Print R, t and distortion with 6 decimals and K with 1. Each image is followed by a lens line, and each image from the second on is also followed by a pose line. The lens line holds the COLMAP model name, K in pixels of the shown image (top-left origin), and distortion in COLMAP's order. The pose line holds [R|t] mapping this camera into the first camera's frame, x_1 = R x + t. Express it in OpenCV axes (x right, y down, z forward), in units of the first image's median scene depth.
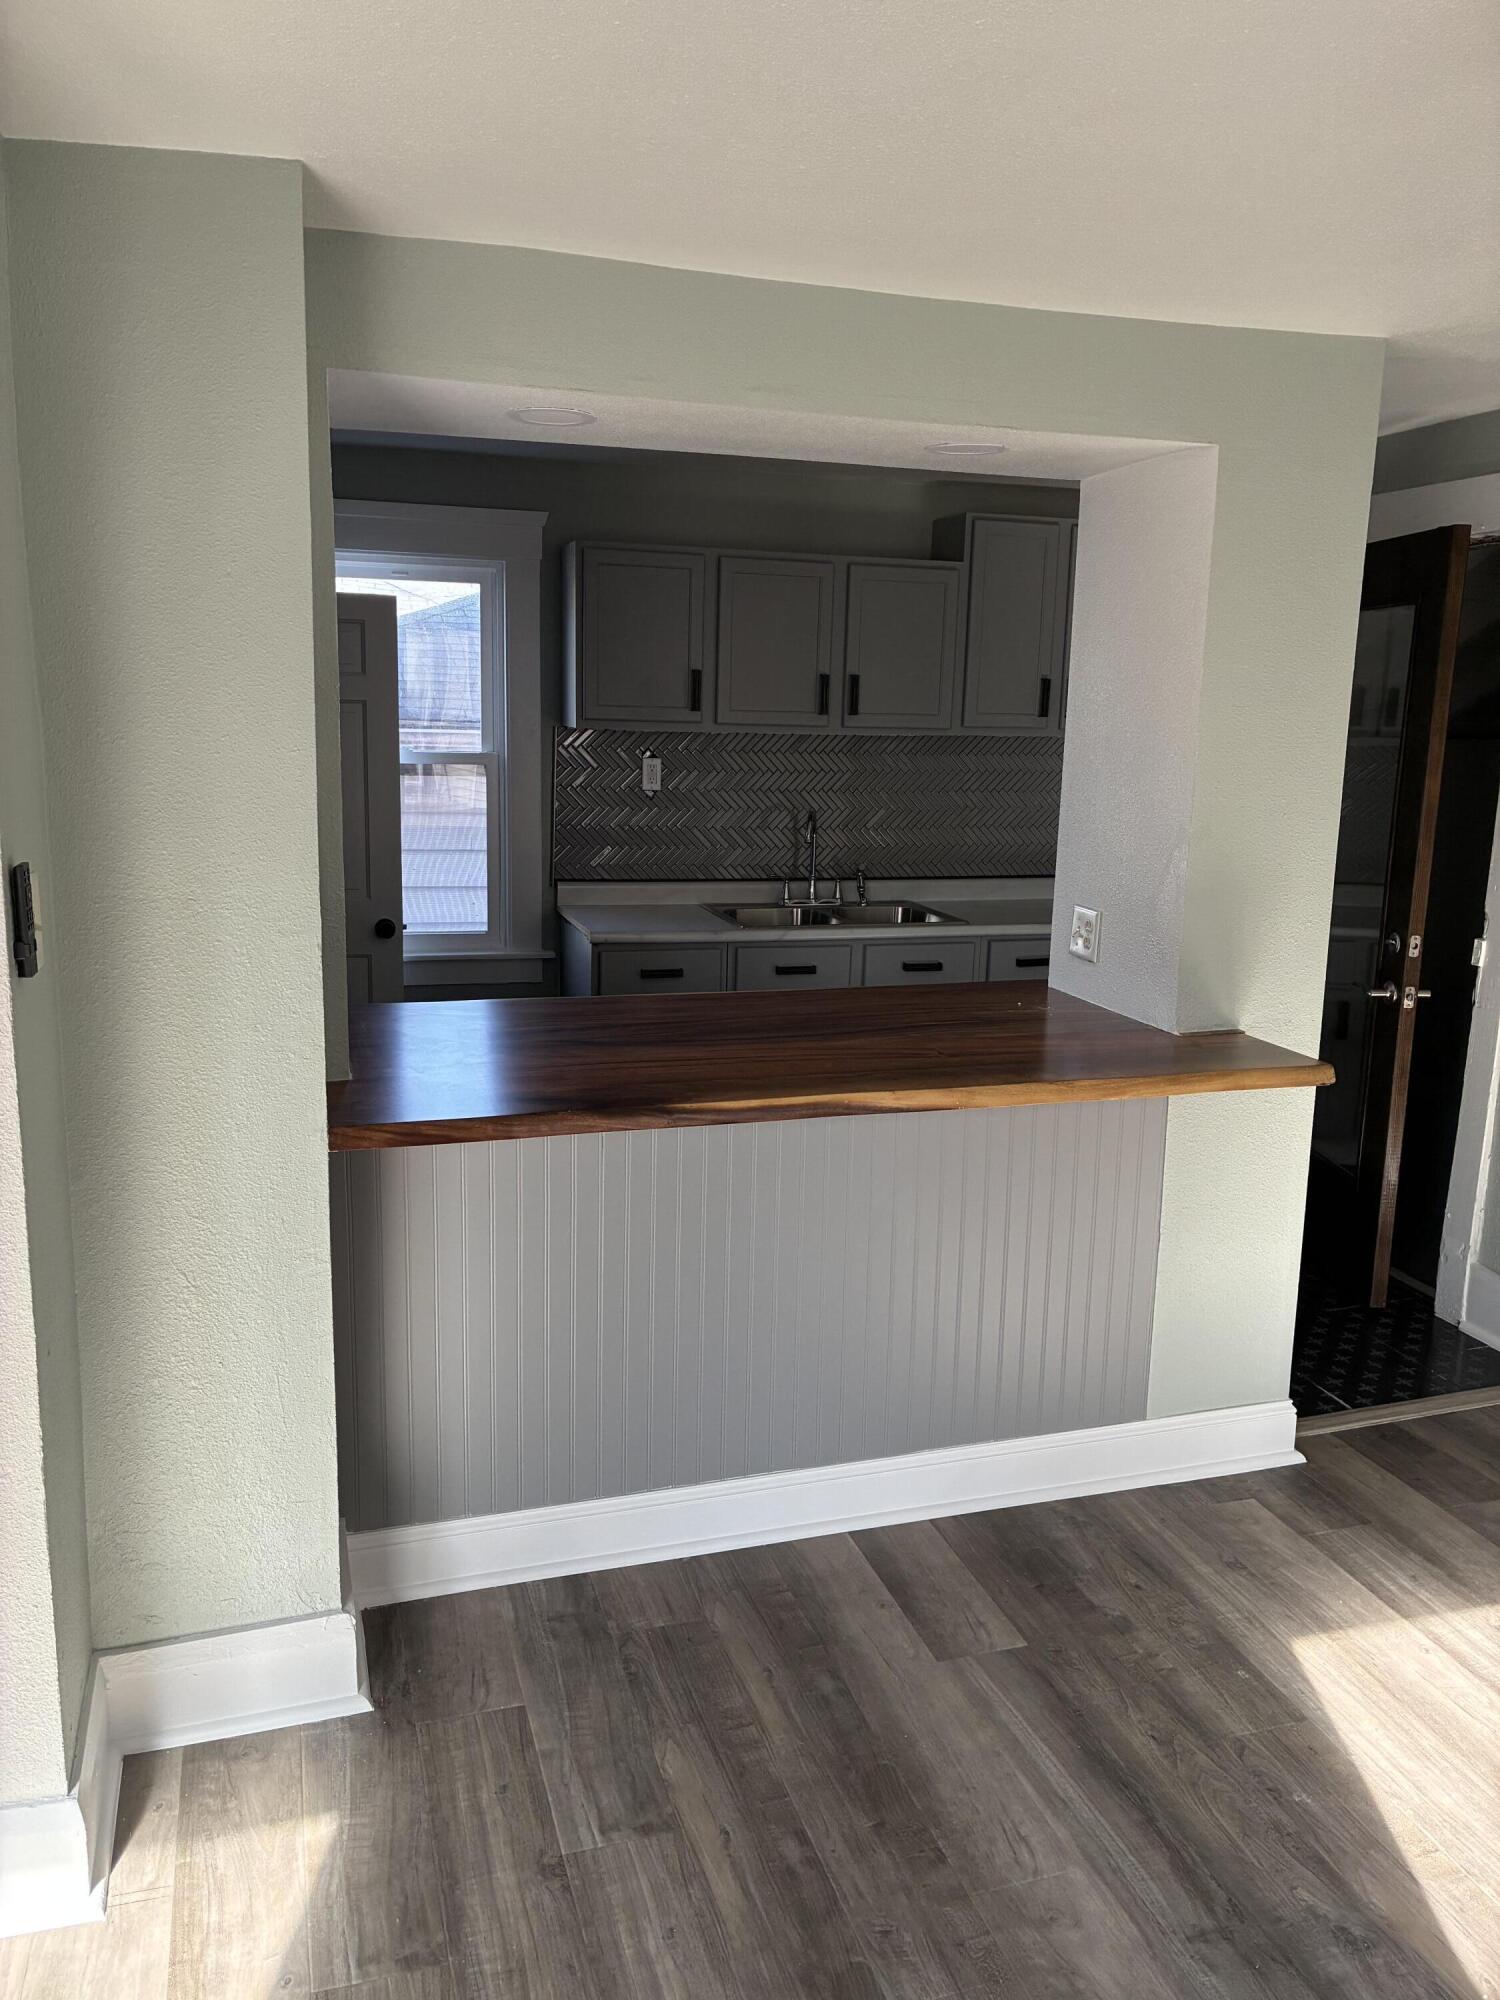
lens RADIAL K [[1504.1, 0, 746.8], [0, 1504.1, 974.5], [0, 0, 1]] dist [0.093006, -0.000409]
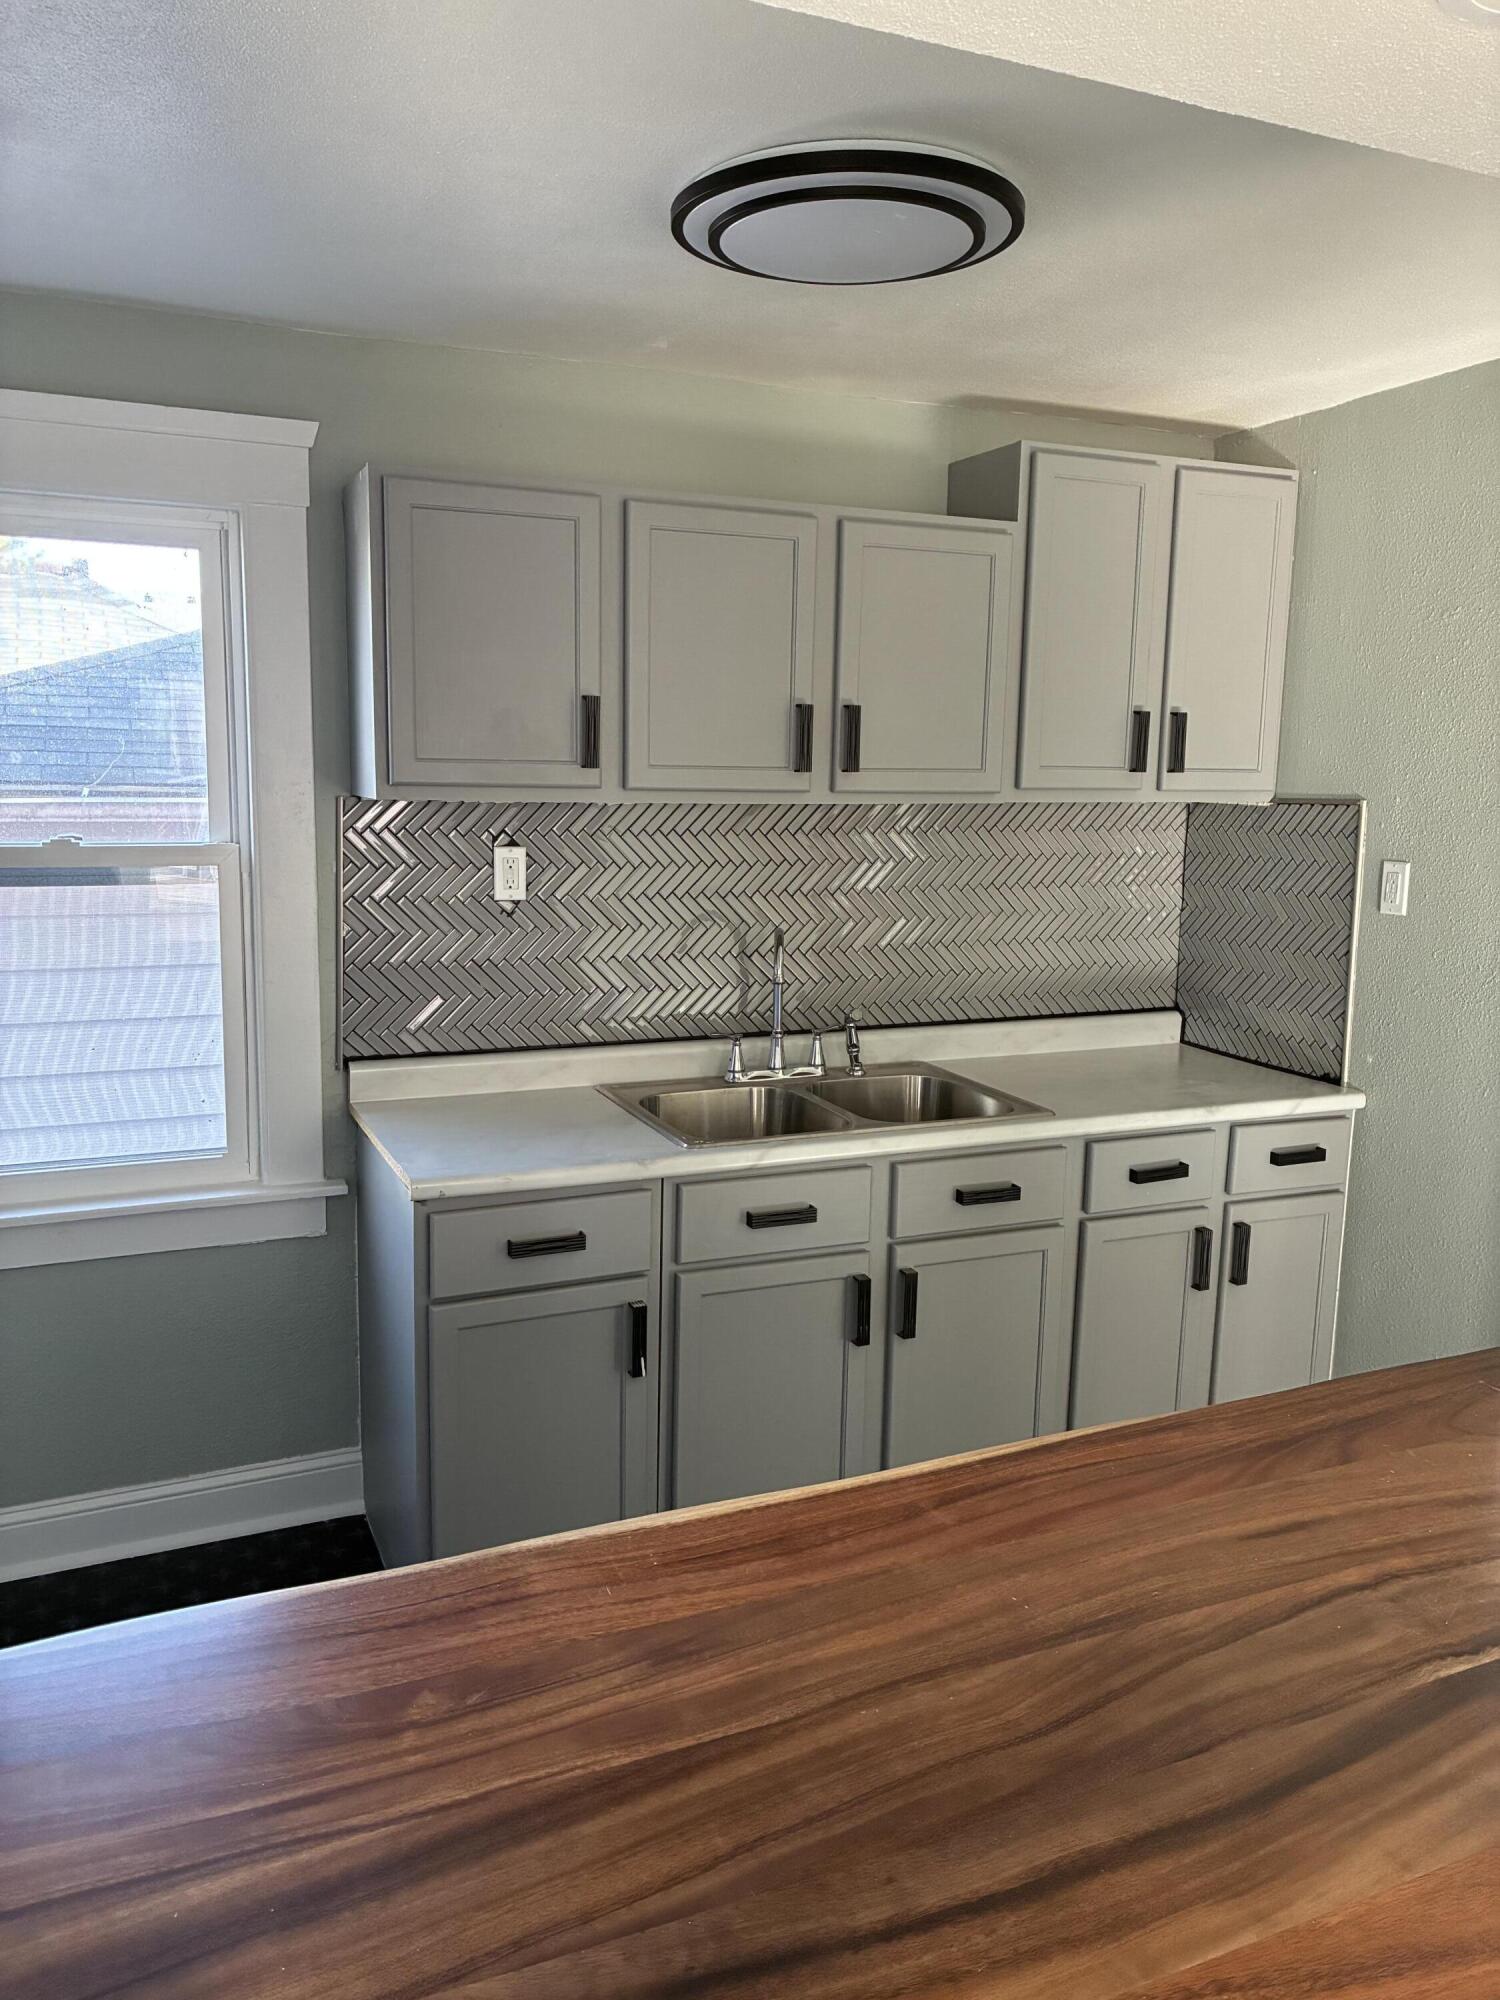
lens RADIAL K [[1504.1, 0, 746.8], [0, 1504.1, 974.5], [0, 0, 1]] dist [0.093006, -0.000409]
pose [[0.992681, -0.027201, 0.117666, -0.042047], [0.031451, 0.998912, -0.034419, -0.070898], [-0.116602, 0.037868, 0.992457, 0.406255]]
